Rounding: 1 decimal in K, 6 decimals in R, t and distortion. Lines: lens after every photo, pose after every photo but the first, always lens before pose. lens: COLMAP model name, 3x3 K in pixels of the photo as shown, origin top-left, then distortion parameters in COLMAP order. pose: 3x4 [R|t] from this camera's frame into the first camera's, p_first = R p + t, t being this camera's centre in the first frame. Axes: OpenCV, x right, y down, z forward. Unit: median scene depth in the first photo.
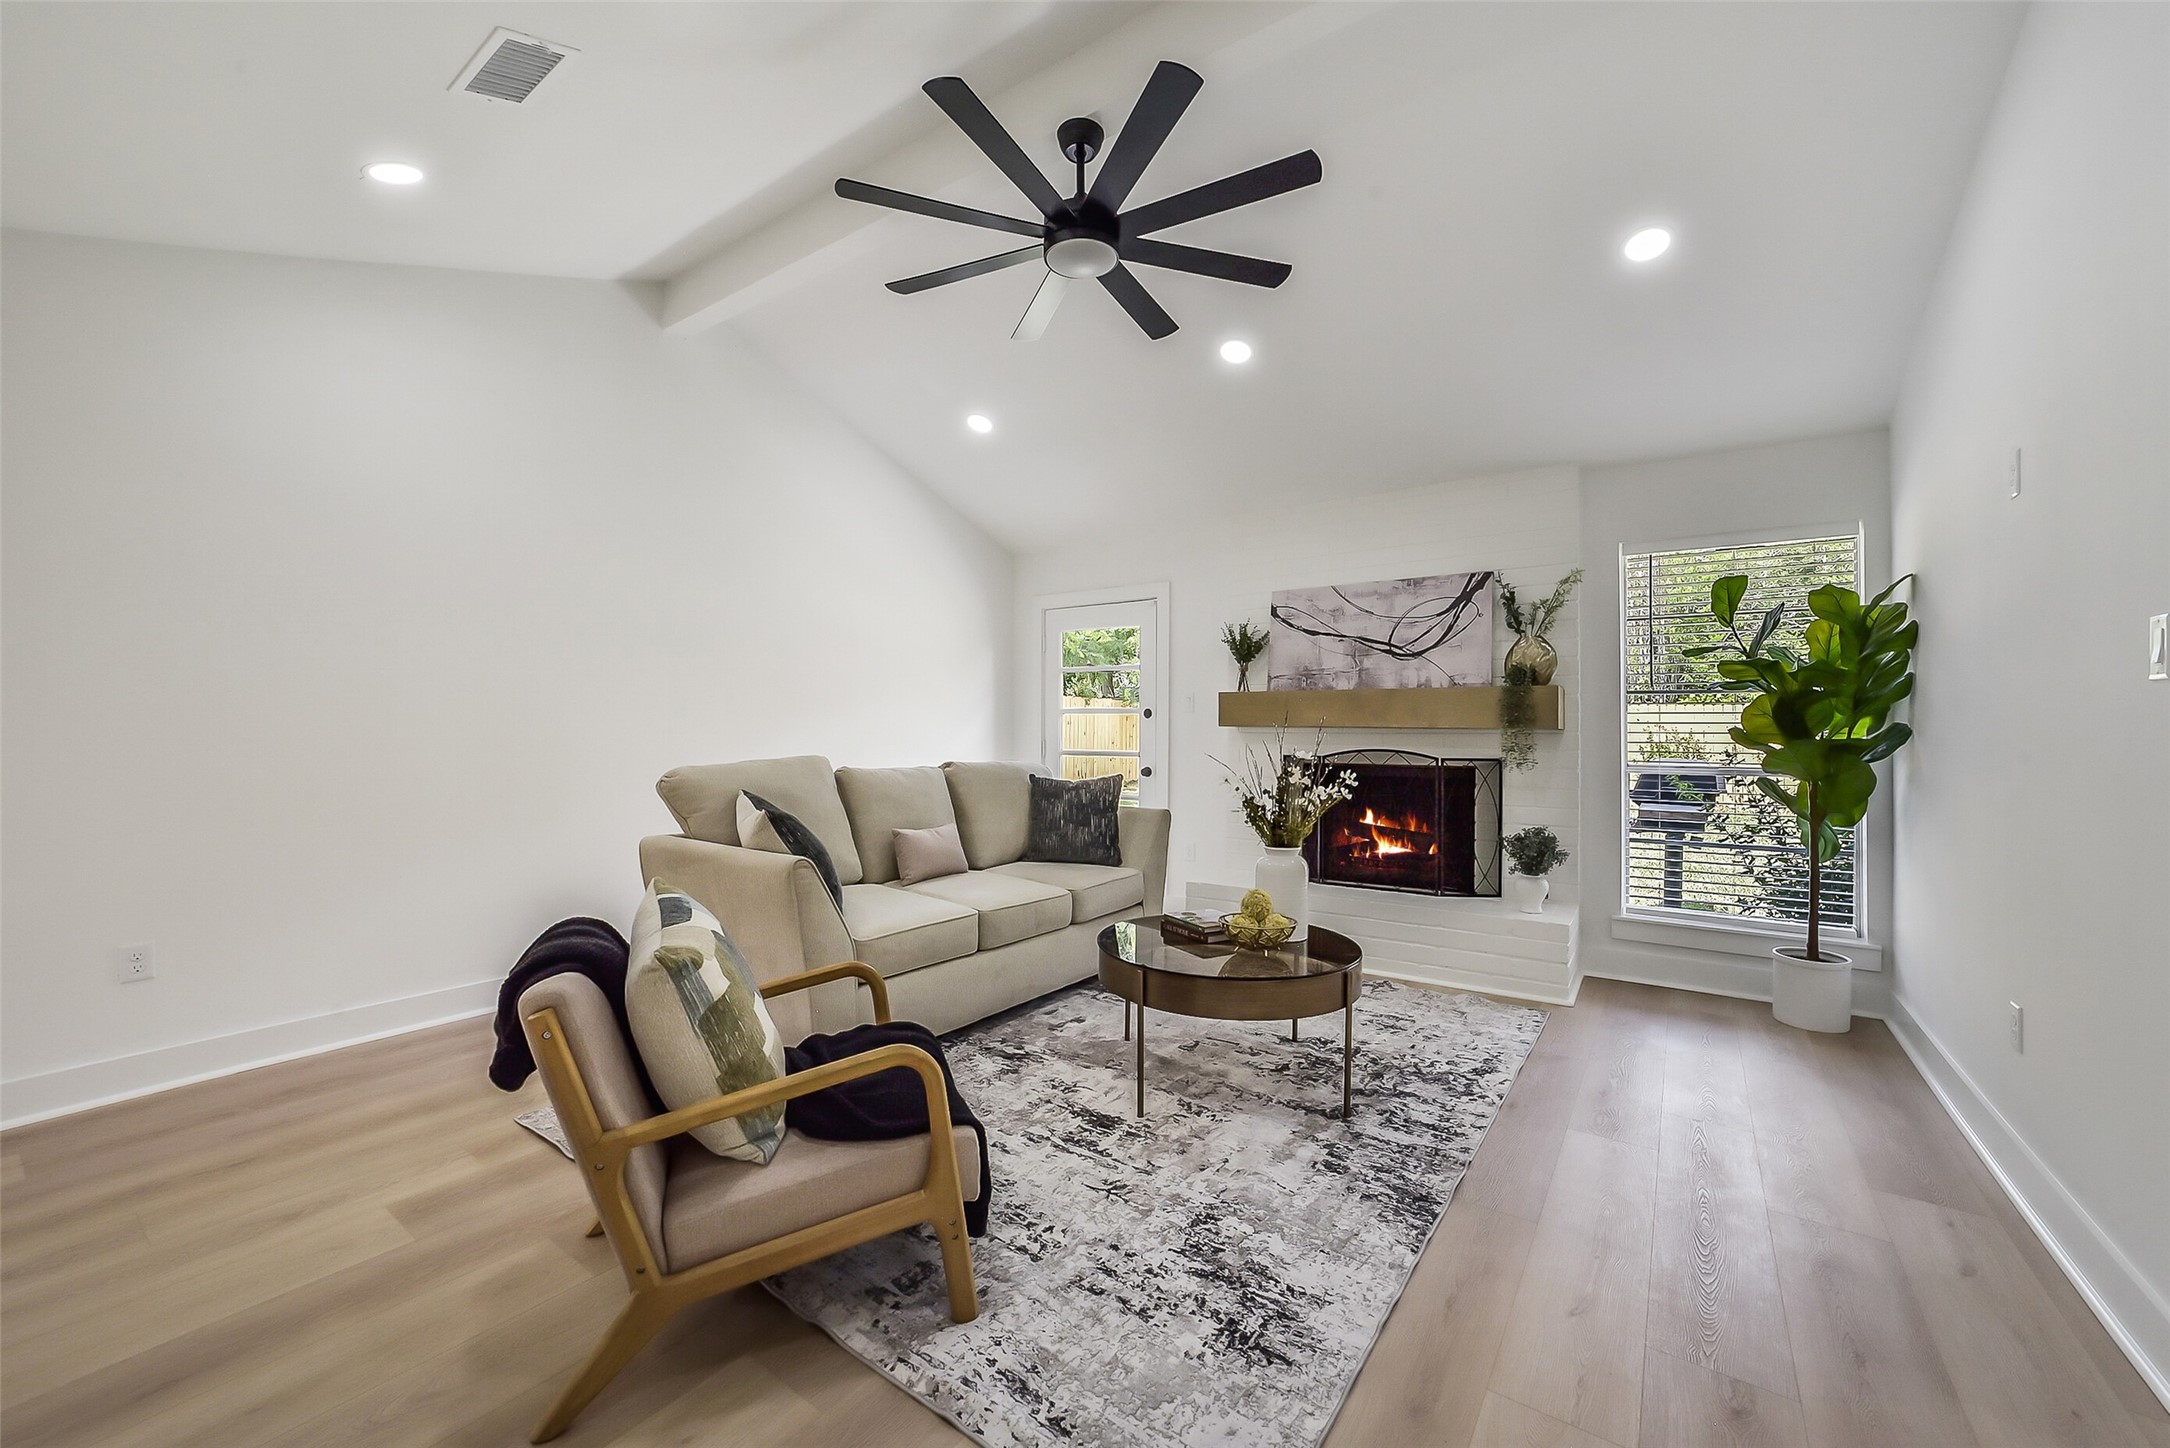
lens RADIAL K [[838.9, 0, 1094.7], [0, 838.9, 726.2], [0, 0, 1]] dist [0.000952, 0.000016]
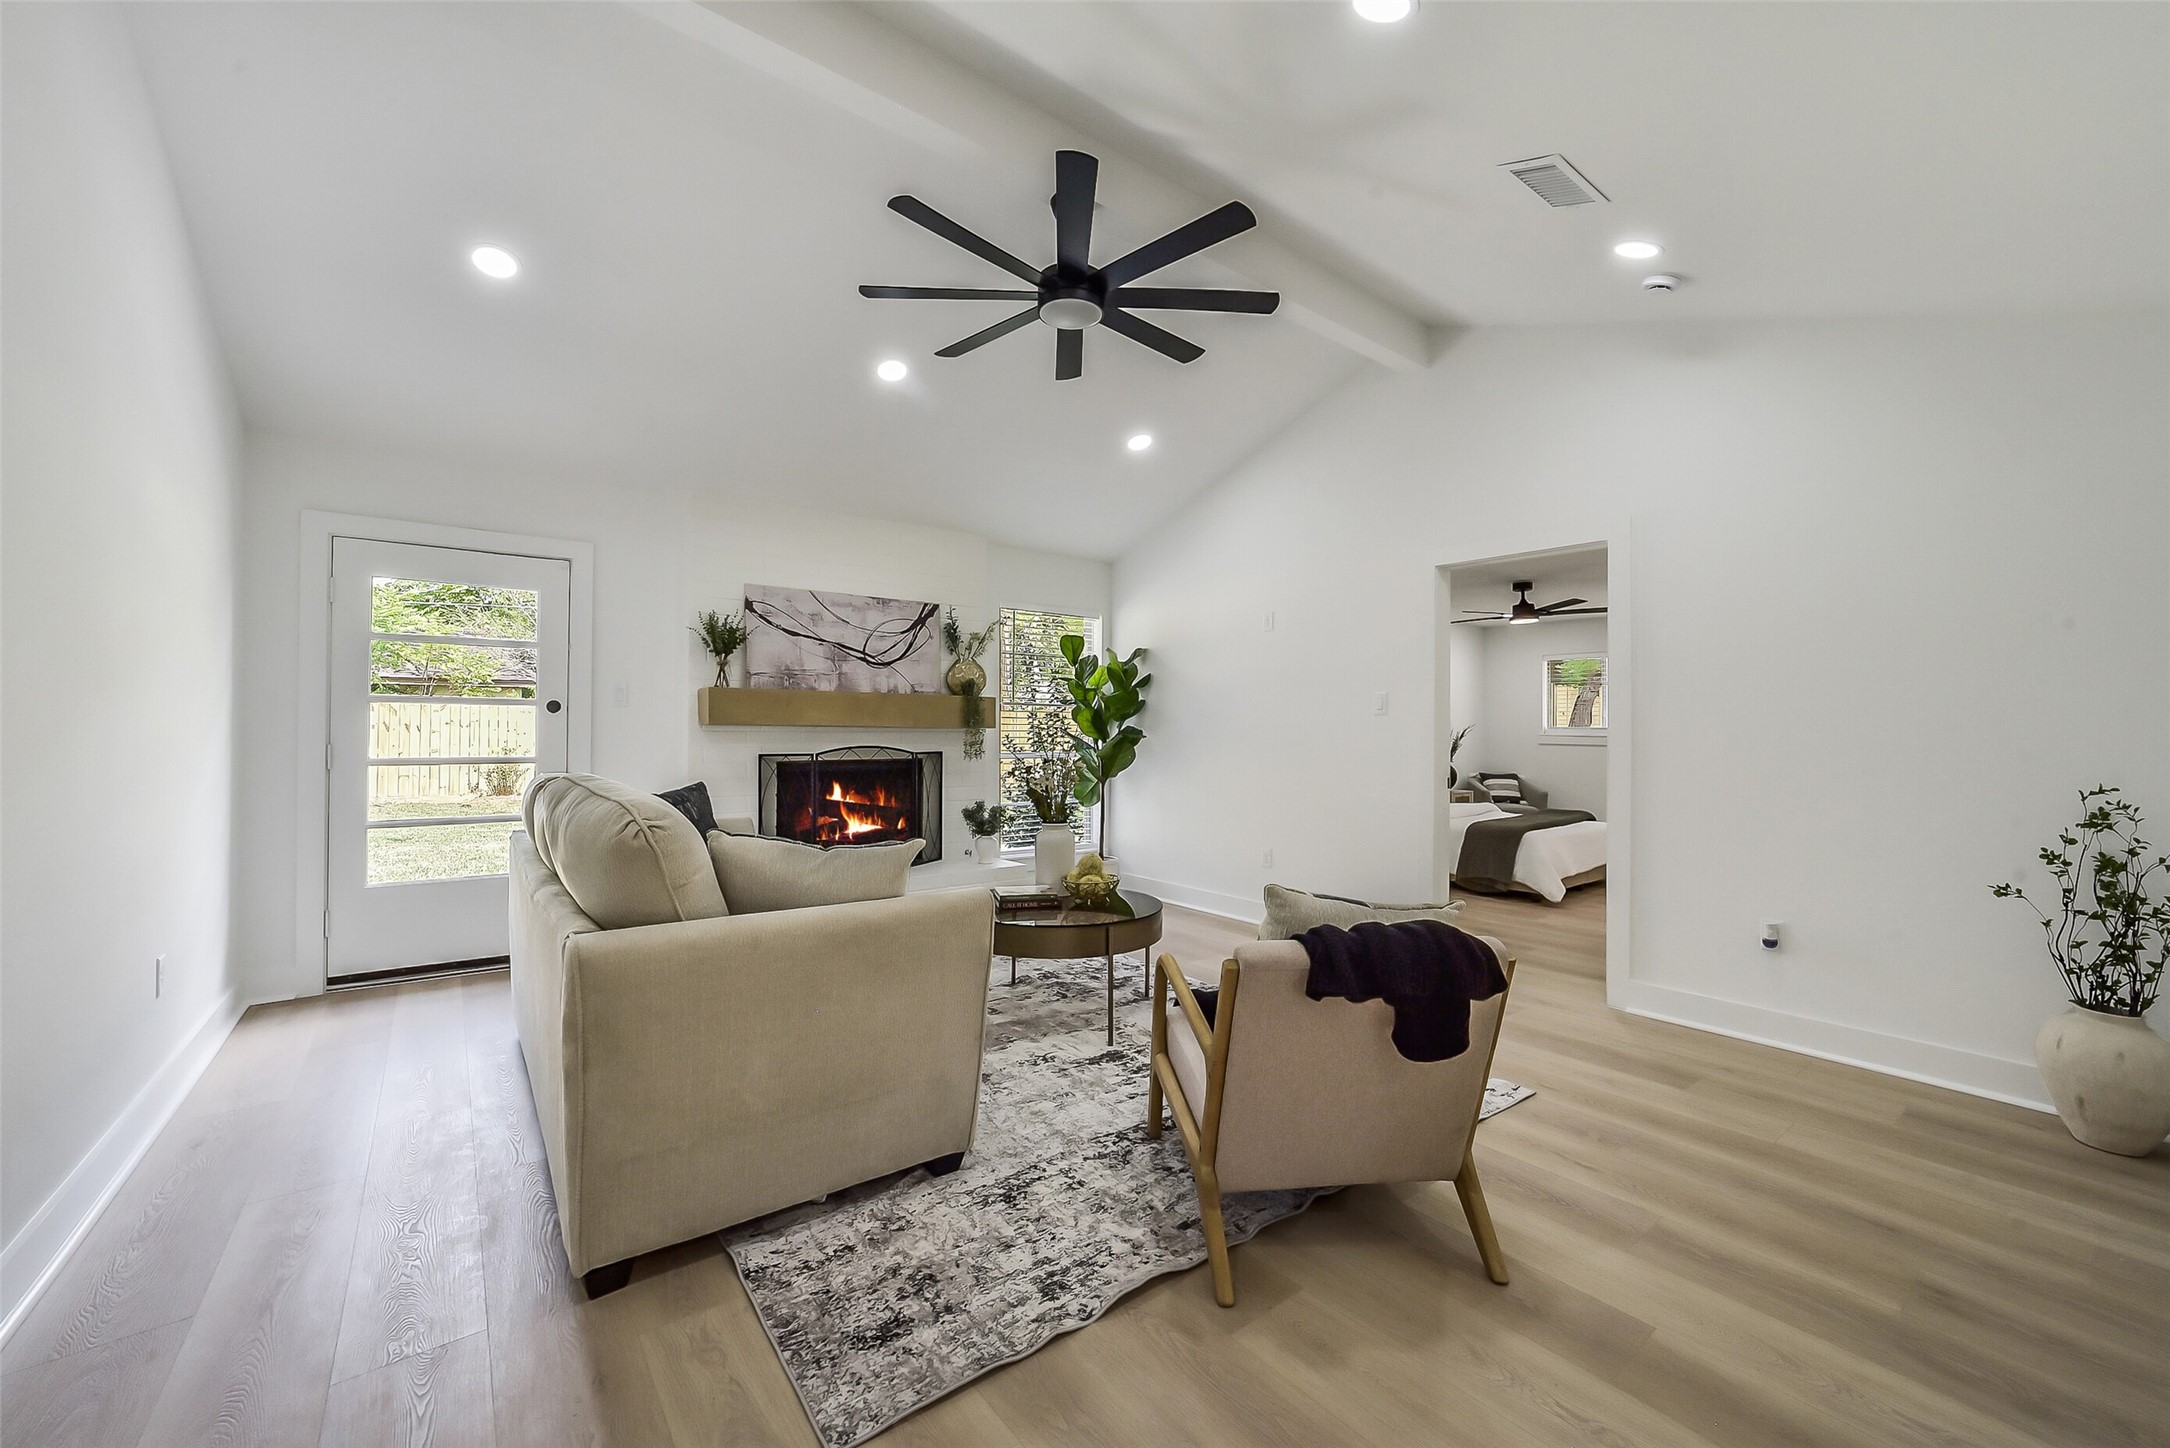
lens RADIAL K [[838.9, 0, 1092.1], [0, 838.9, 727.1], [0, 0, 1]] dist [0.000952, 0.000016]
pose [[0.313000, 0.000331, 0.949753, -0.644676], [-0.008586, 0.999960, 0.002481, -0.003547], [-0.949714, -0.008931, 0.312991, 0.368234]]
